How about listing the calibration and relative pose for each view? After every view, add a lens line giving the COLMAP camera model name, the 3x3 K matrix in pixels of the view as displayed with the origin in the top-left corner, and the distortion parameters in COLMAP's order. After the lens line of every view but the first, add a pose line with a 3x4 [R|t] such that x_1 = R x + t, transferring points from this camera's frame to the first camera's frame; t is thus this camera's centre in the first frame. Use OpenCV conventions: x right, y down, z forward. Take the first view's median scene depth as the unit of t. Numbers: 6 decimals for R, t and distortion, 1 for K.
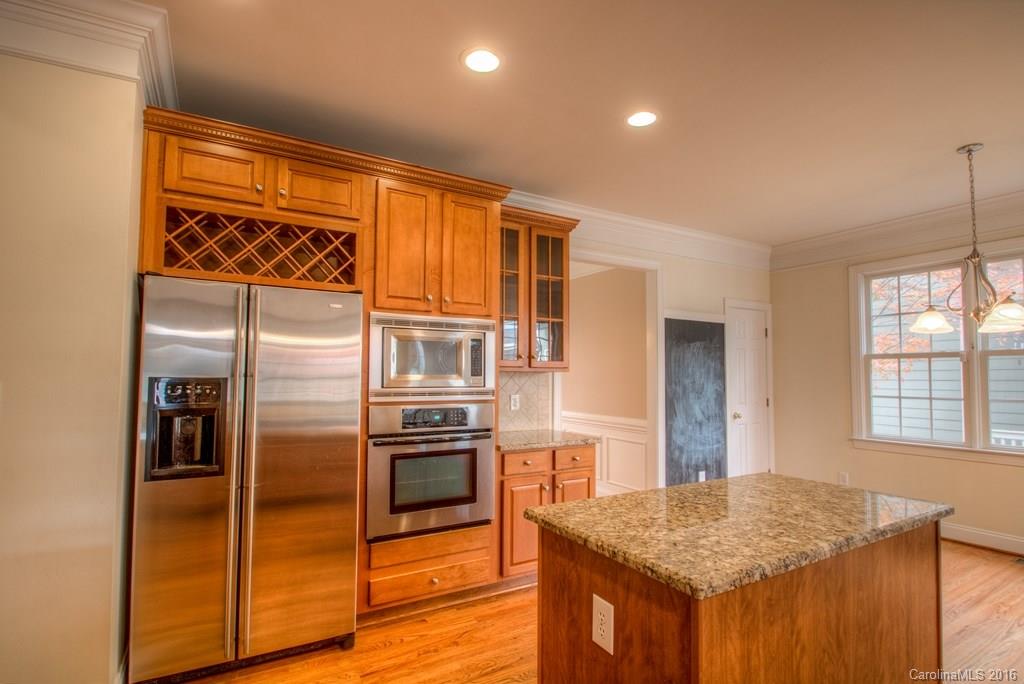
lens RADIAL K [[485.5, 0, 512.6], [0, 485.5, 350.3], [0, 0, 1]] dist [-0.018292, -0.000196]
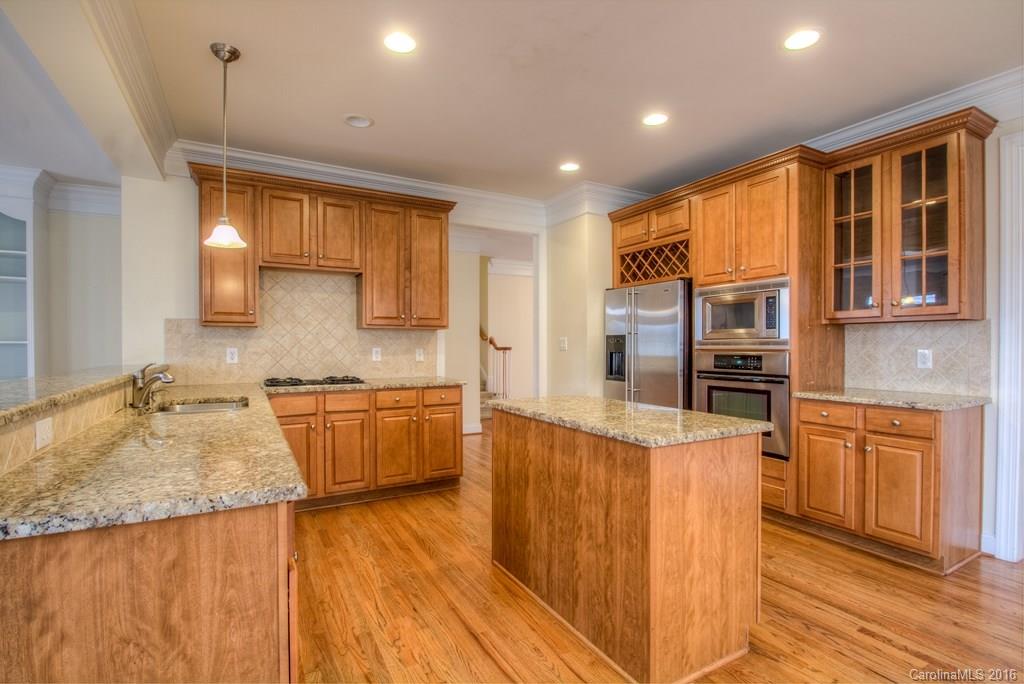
lens RADIAL K [[485.5, 0, 512.6], [0, 485.5, 350.3], [0, 0, 1]] dist [-0.018292, -0.000196]
pose [[-0.014466, 0.000548, -0.999895, 1.206498], [0.051429, 0.998677, -0.000196, 0.081637], [0.998572, -0.051426, -0.014475, 0.448373]]
